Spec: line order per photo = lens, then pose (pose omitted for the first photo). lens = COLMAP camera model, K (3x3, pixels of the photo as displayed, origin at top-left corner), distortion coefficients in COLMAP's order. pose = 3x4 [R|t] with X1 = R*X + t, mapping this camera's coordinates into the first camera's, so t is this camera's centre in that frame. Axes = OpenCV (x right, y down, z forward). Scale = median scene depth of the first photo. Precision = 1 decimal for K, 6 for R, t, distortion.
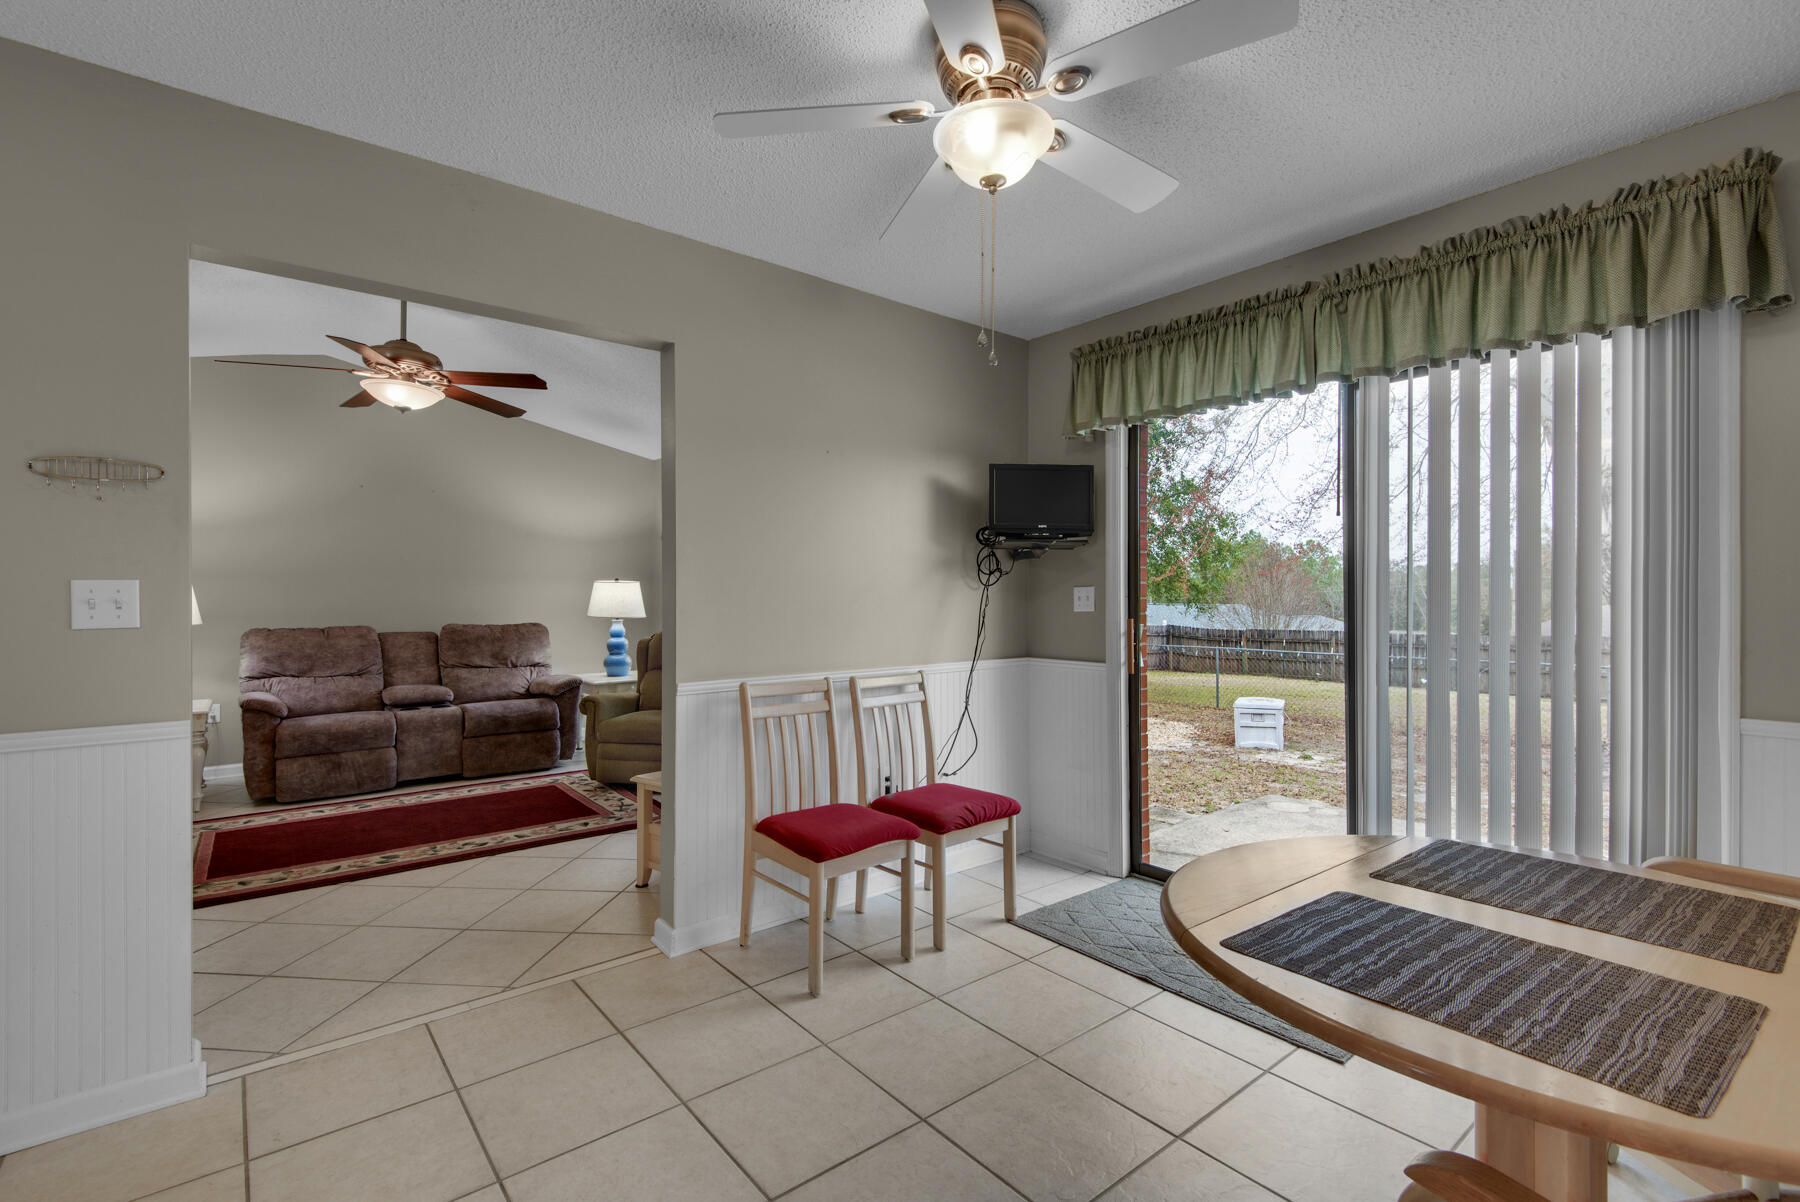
lens RADIAL K [[819.8, 0, 902.5], [0, 819.8, 592.1], [0, 0, 1]] dist [0.025381, -0.013137]
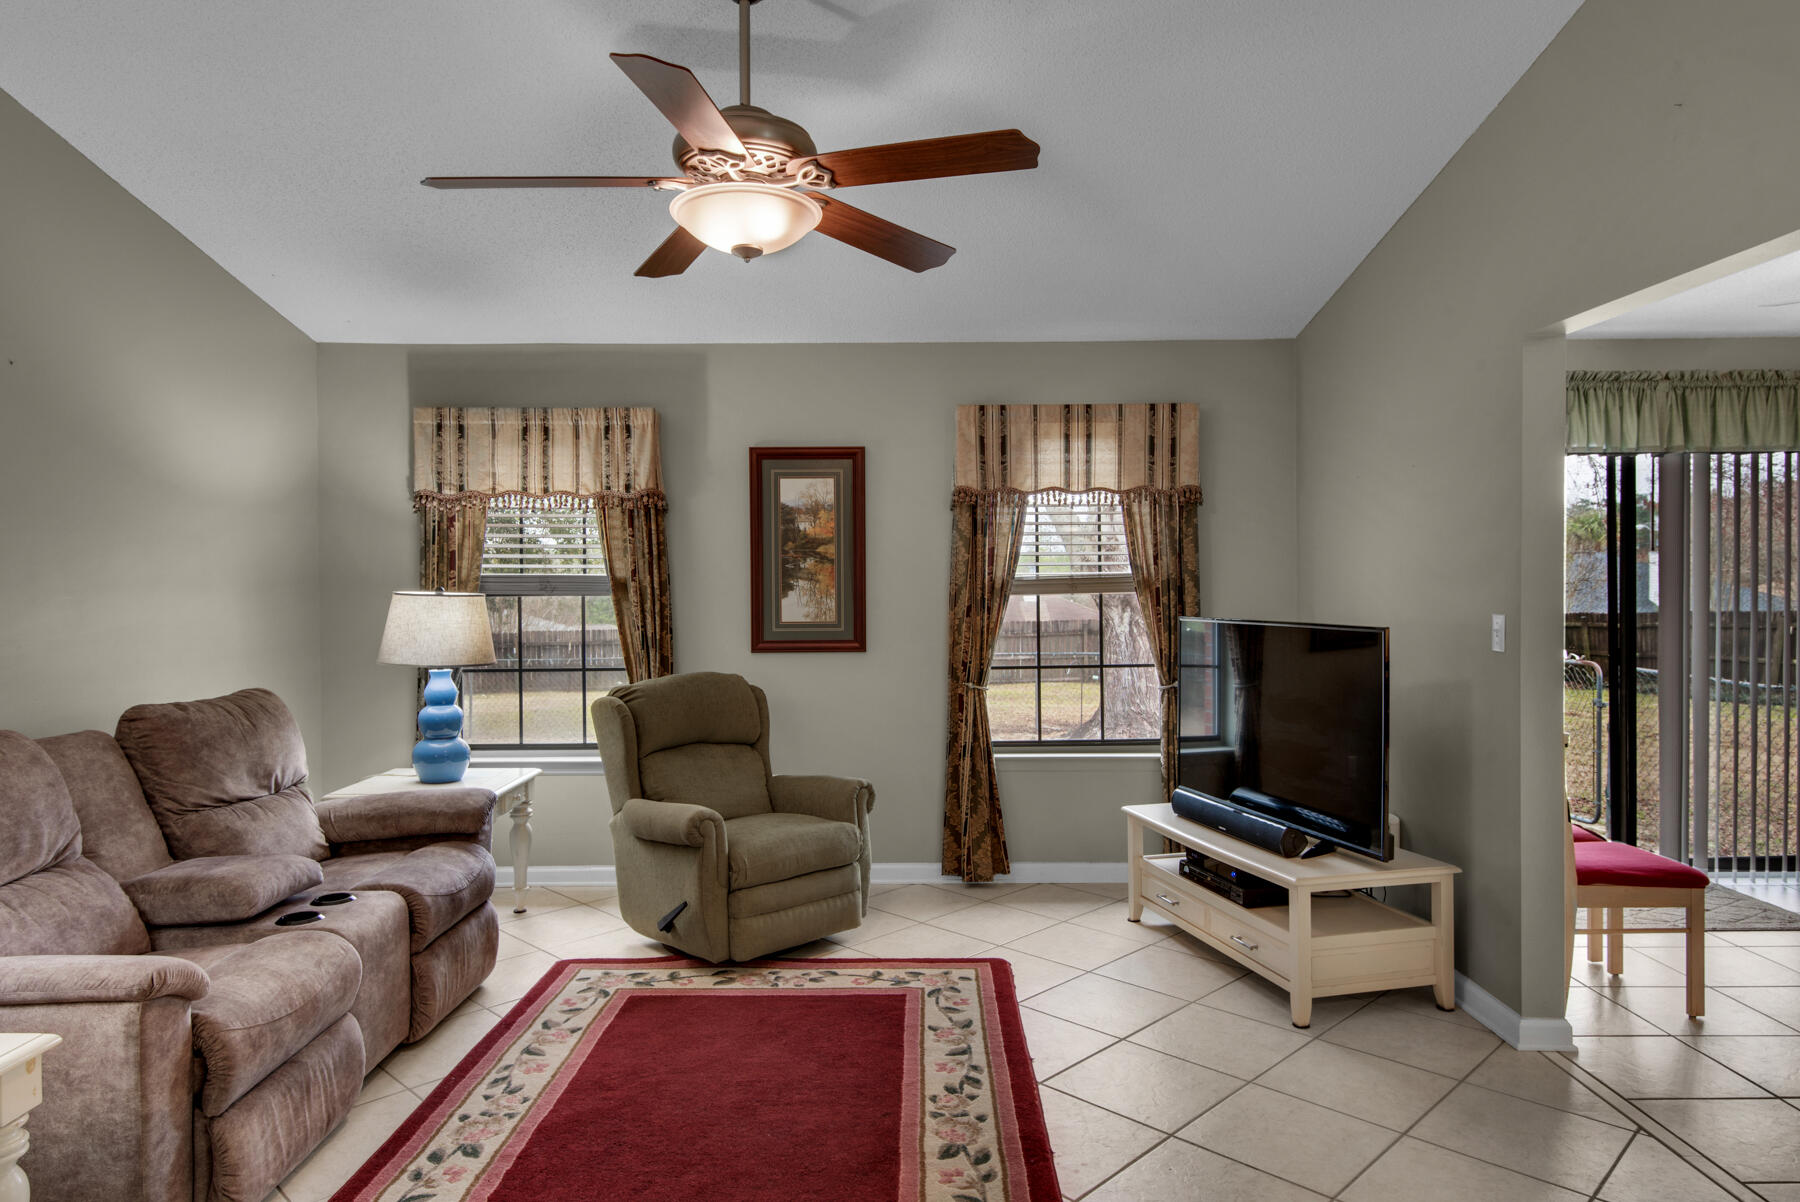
lens RADIAL K [[1108.8, 0, 906.1], [0, 1108.8, 588.5], [0, 0, 1]] dist [0.030722, -0.016691]
pose [[0.626401, -0.008685, 0.779453, -0.898626], [0.000852, 0.999945, 0.010458, -0.029374], [-0.779500, -0.005887, 0.626374, 0.448900]]
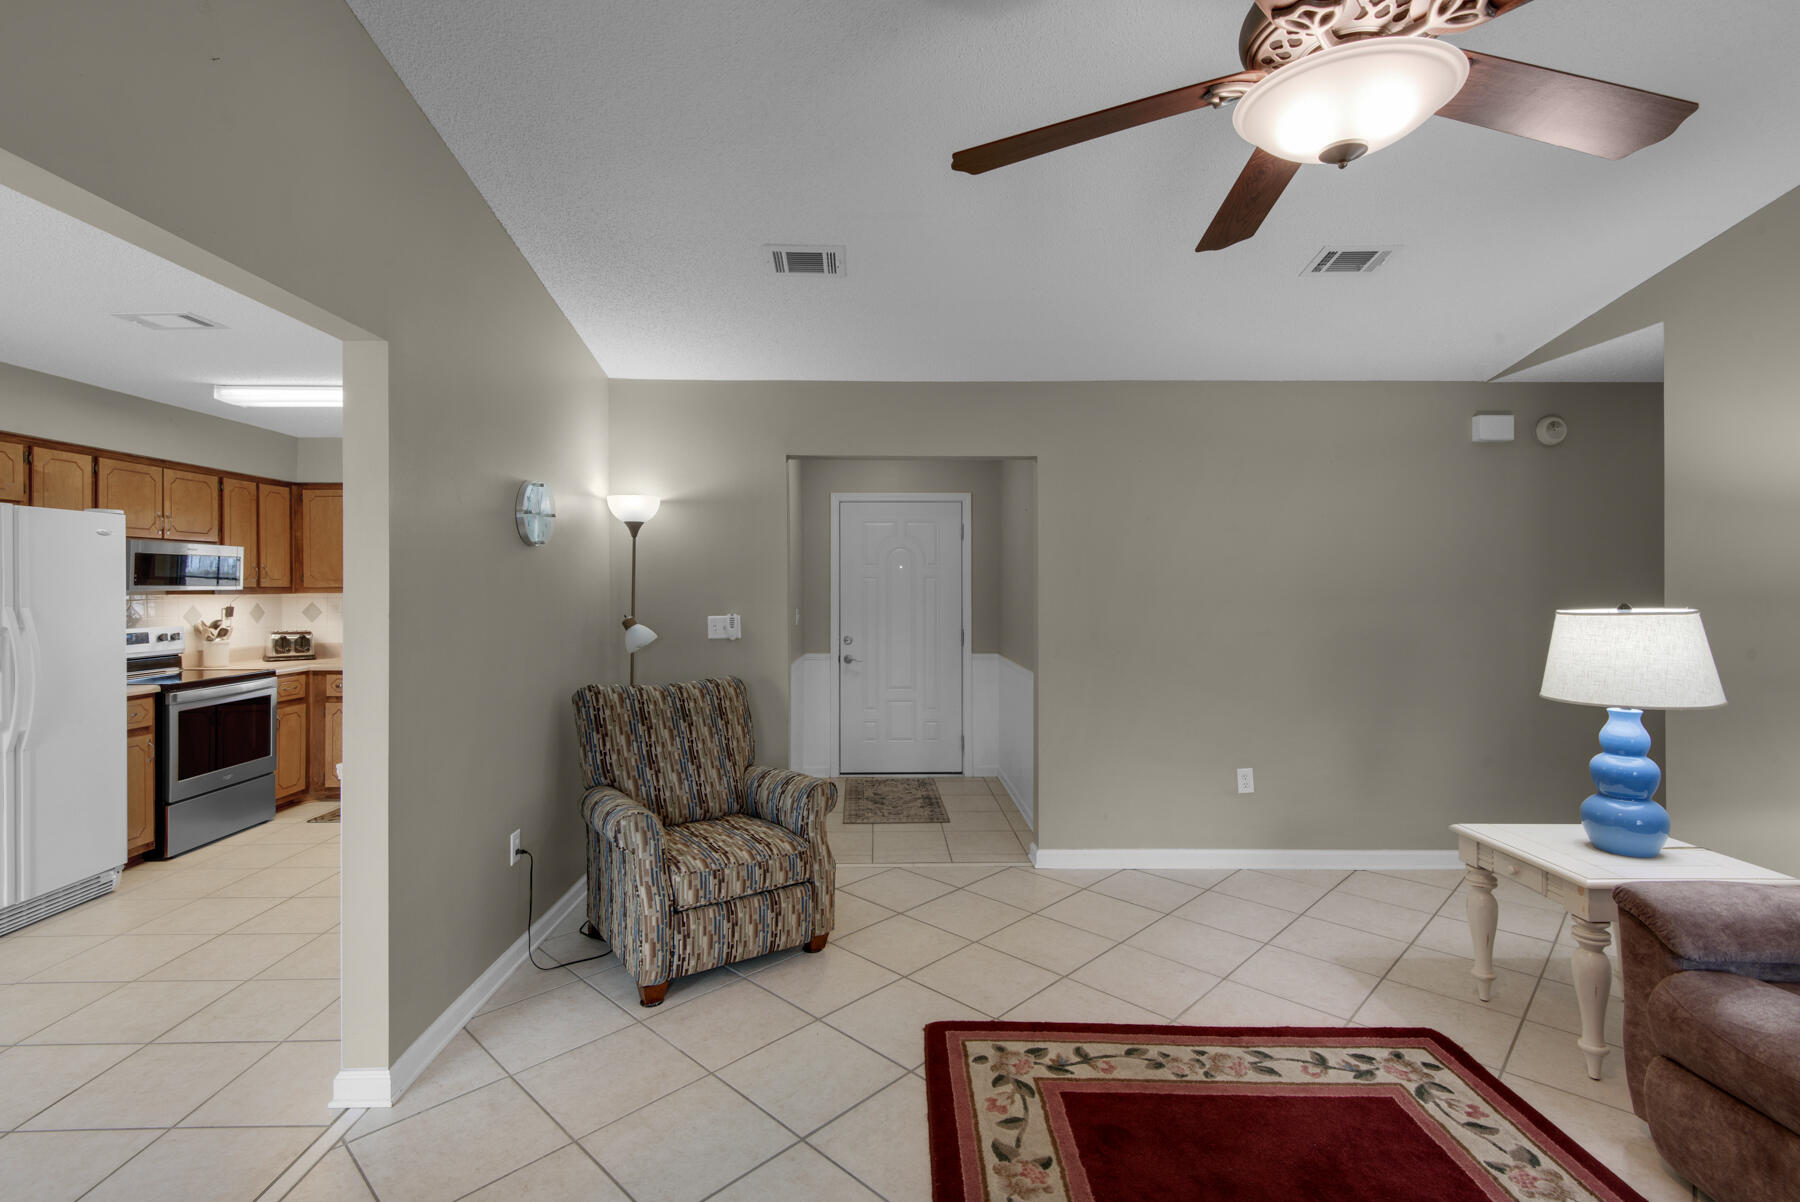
lens RADIAL K [[819.8, 0, 877.1], [0, 819.8, 584.3], [0, 0, 1]] dist [0.025381, -0.013137]
pose [[-0.626327, 0.006539, -0.779533, -0.175667], [0.007412, 0.999970, 0.002433, -0.036721], [0.779526, -0.004254, -0.626356, 0.913237]]
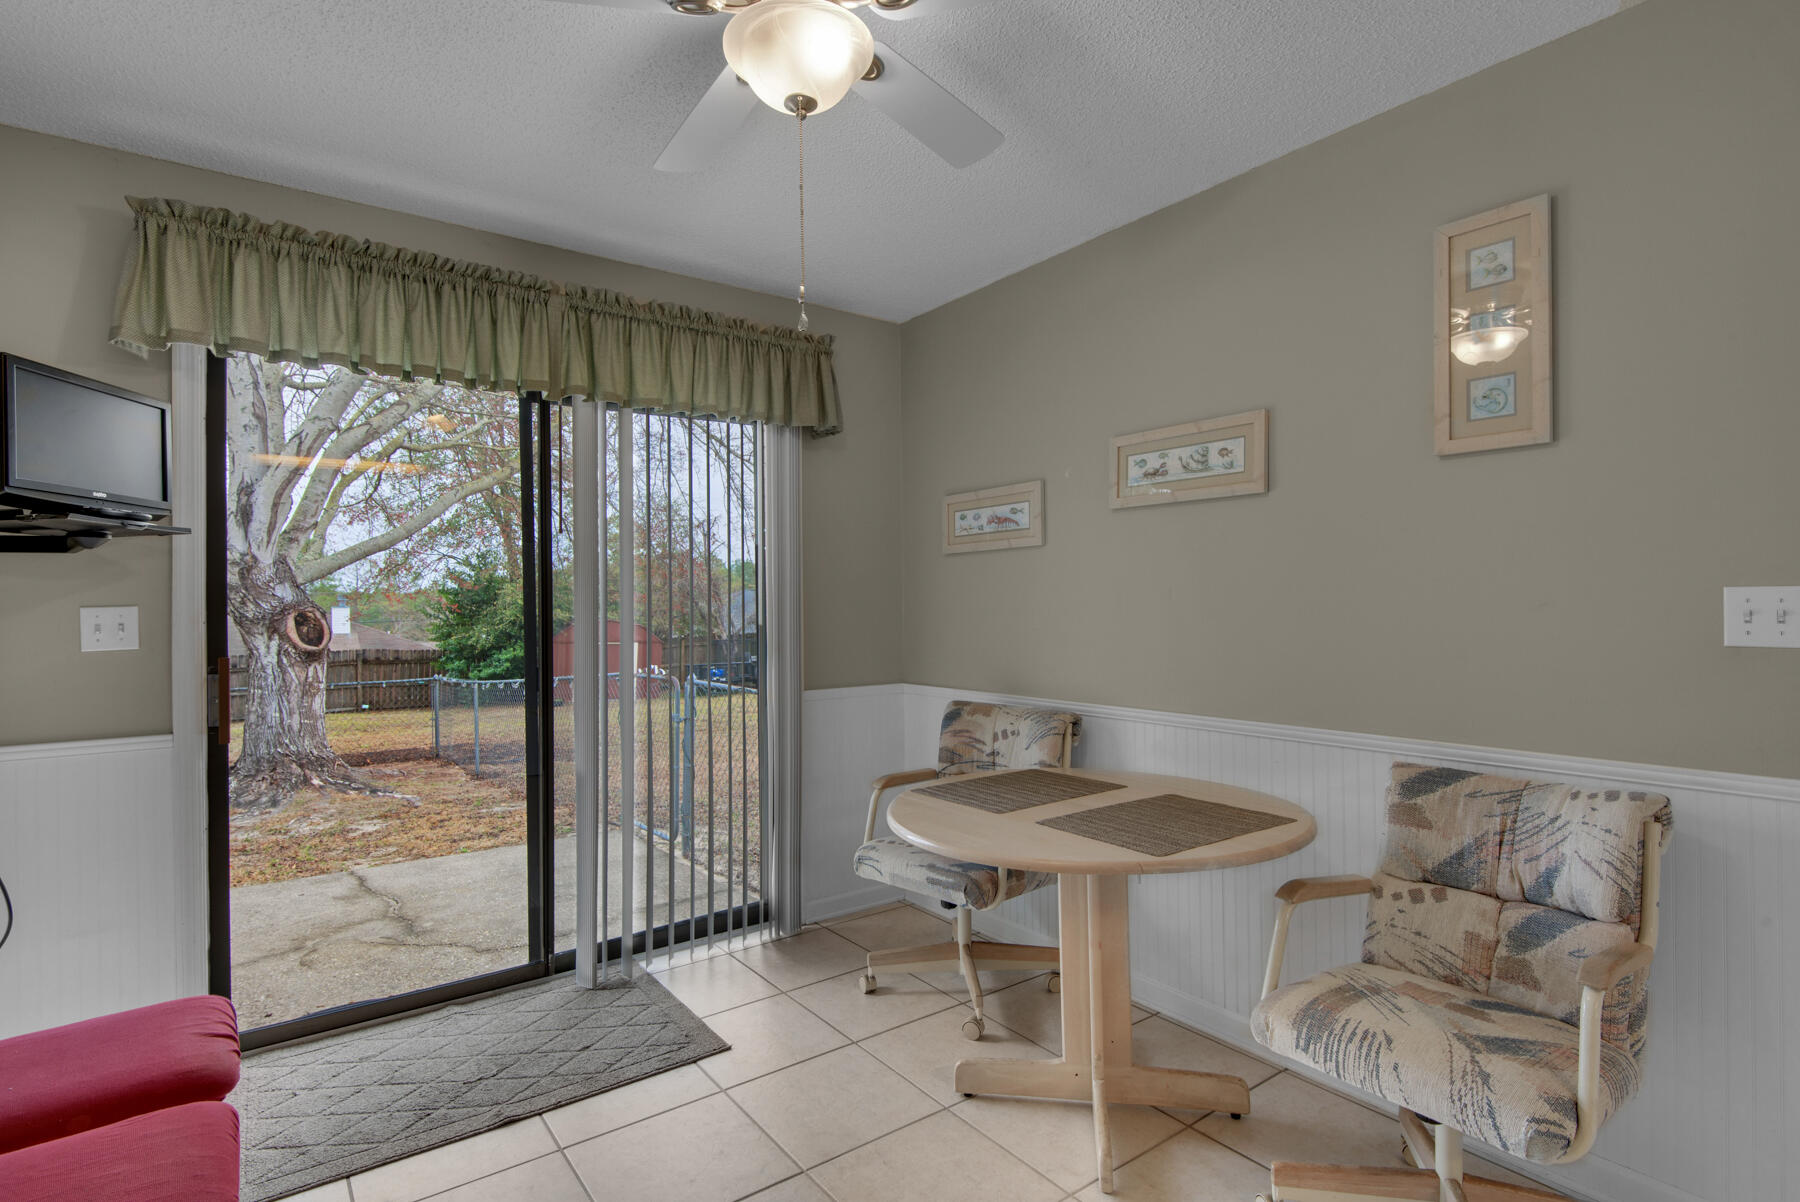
lens RADIAL K [[877.4, 0, 891.1], [0, 877.4, 596.0], [0, 0, 1]] dist [0.015561, -0.011860]
pose [[0.049967, 0.013884, 0.998654, -0.265881], [0.006387, 0.999878, -0.014221, -0.001706], [-0.998730, 0.007089, 0.049873, 0.314245]]
